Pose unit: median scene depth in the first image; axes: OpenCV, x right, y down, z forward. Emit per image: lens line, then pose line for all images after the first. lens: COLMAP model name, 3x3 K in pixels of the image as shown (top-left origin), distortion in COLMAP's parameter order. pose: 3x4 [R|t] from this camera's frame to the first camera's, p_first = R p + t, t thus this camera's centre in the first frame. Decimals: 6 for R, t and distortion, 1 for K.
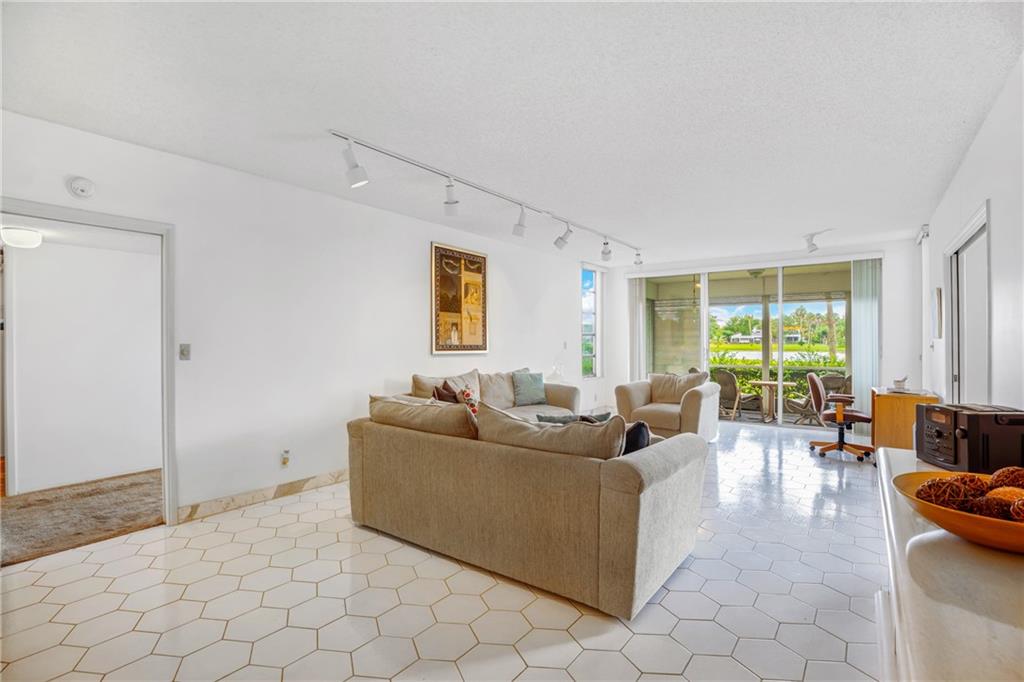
lens RADIAL K [[480.3, 0, 516.7], [0, 480.3, 340.9], [0, 0, 1]] dist [-0.027628, 0.000163]
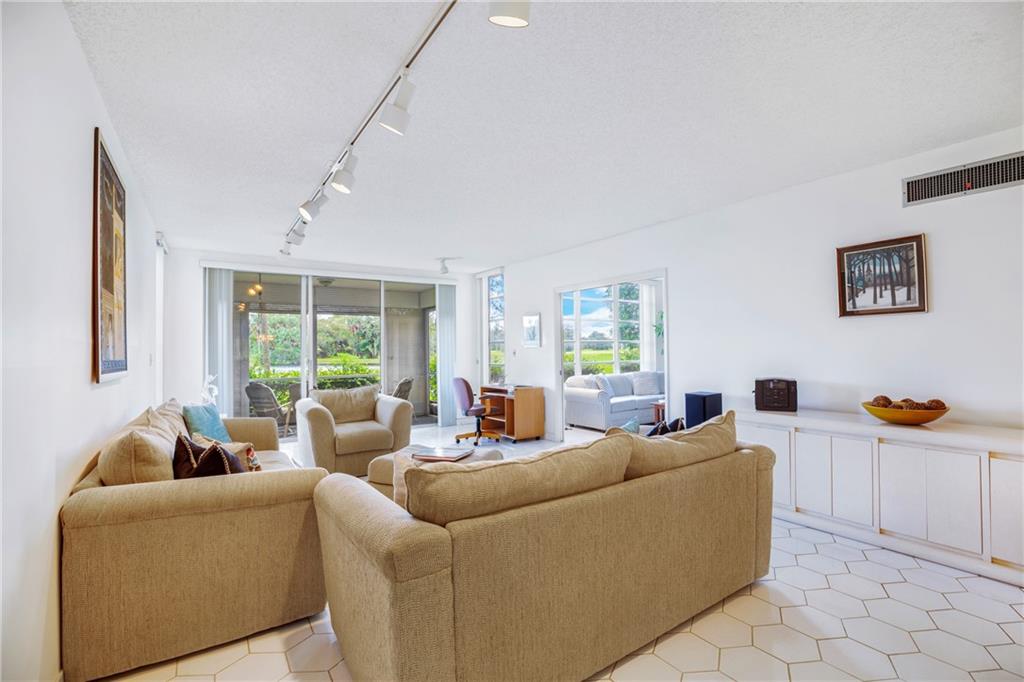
lens RADIAL K [[475.9, 0, 522.8], [0, 475.9, 341.6], [0, 0, 1]] dist [-0.005624, 0.000619]
pose [[0.317261, 0.013725, 0.948239, -0.434383], [0.009164, 0.999804, -0.017538, 0.001894], [-0.948294, 0.014253, 0.317073, 0.461403]]
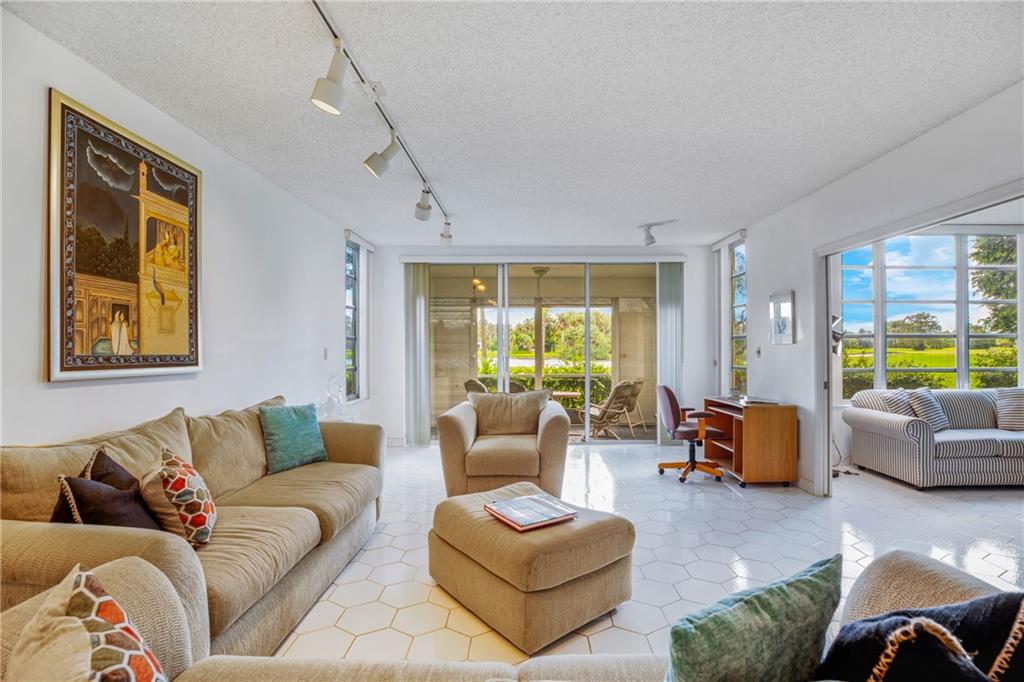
lens RADIAL K [[483.8, 0, 529.0], [0, 483.8, 345.7], [0, 0, 1]] dist [-0.046941, 0.017481]
pose [[0.799156, 0.002220, 0.601119, -0.089220], [0.000583, 0.999990, -0.004468, 0.001793], [-0.601123, 0.003921, 0.799147, 0.438587]]
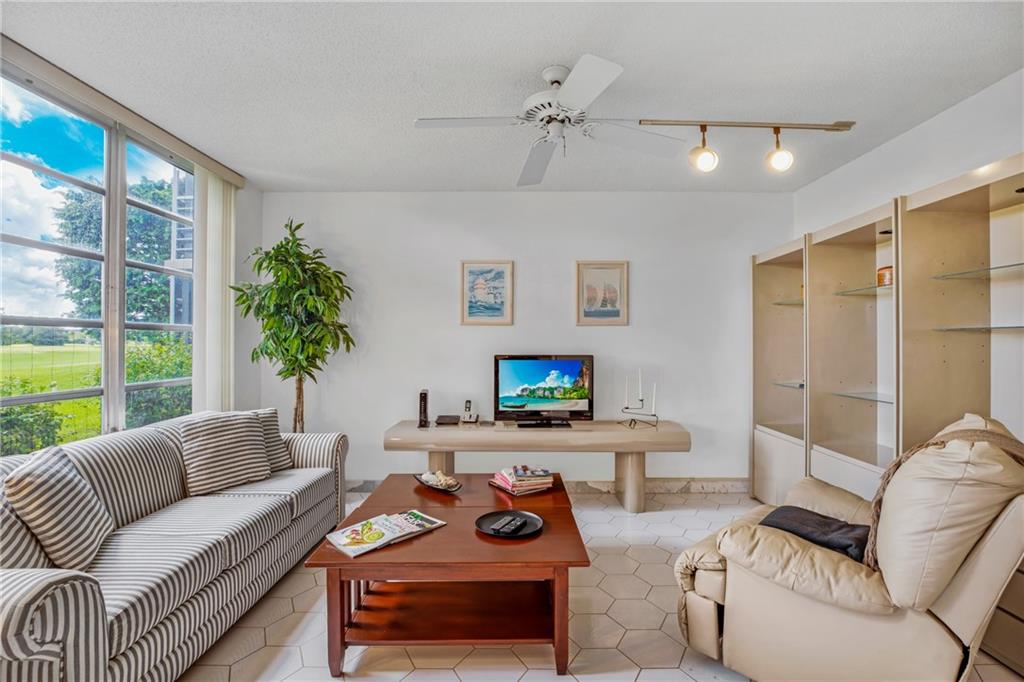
lens RADIAL K [[475.9, 0, 522.8], [0, 475.9, 341.6], [0, 0, 1]] dist [-0.005624, 0.000619]
pose [[-0.608120, 0.003237, 0.793838, 0.510751], [-0.002854, 0.999976, -0.006264, -0.000033], [-0.793840, -0.006075, -0.608097, 0.623610]]
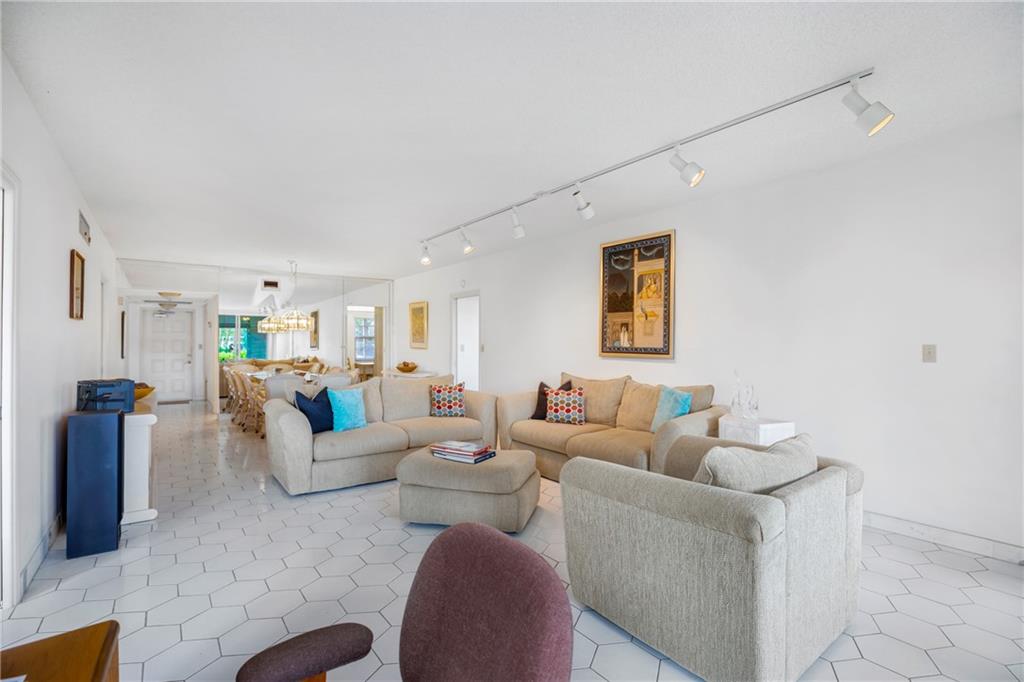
lens RADIAL K [[473.6, 0, 518.2], [0, 473.6, 340.5], [0, 0, 1]] dist [-0.024804, 0.000465]
pose [[-0.262406, -0.002662, -0.964954, 0.775049], [0.003177, 0.999988, -0.003623, -0.001791], [0.964952, -0.004017, -0.262394, 1.024120]]
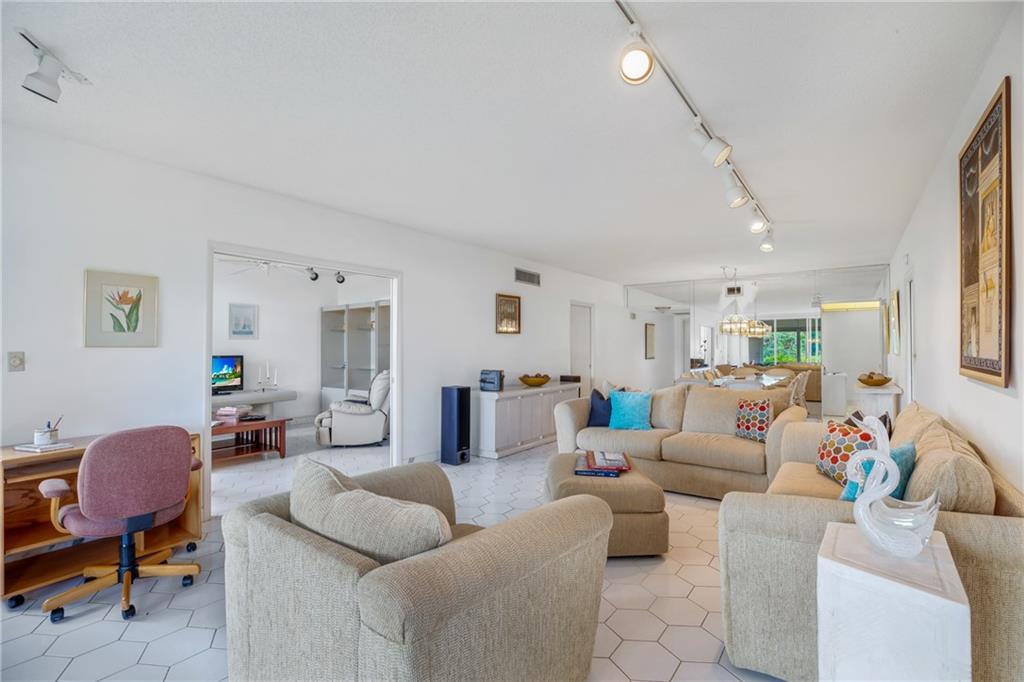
lens RADIAL K [[475.9, 0, 522.8], [0, 475.9, 341.6], [0, 0, 1]] dist [-0.005624, 0.000619]
pose [[-0.999530, 0.003117, -0.030502, 0.287719], [0.003570, 0.999884, -0.014798, -0.000811], [0.030452, -0.014900, -0.999425, 1.394238]]
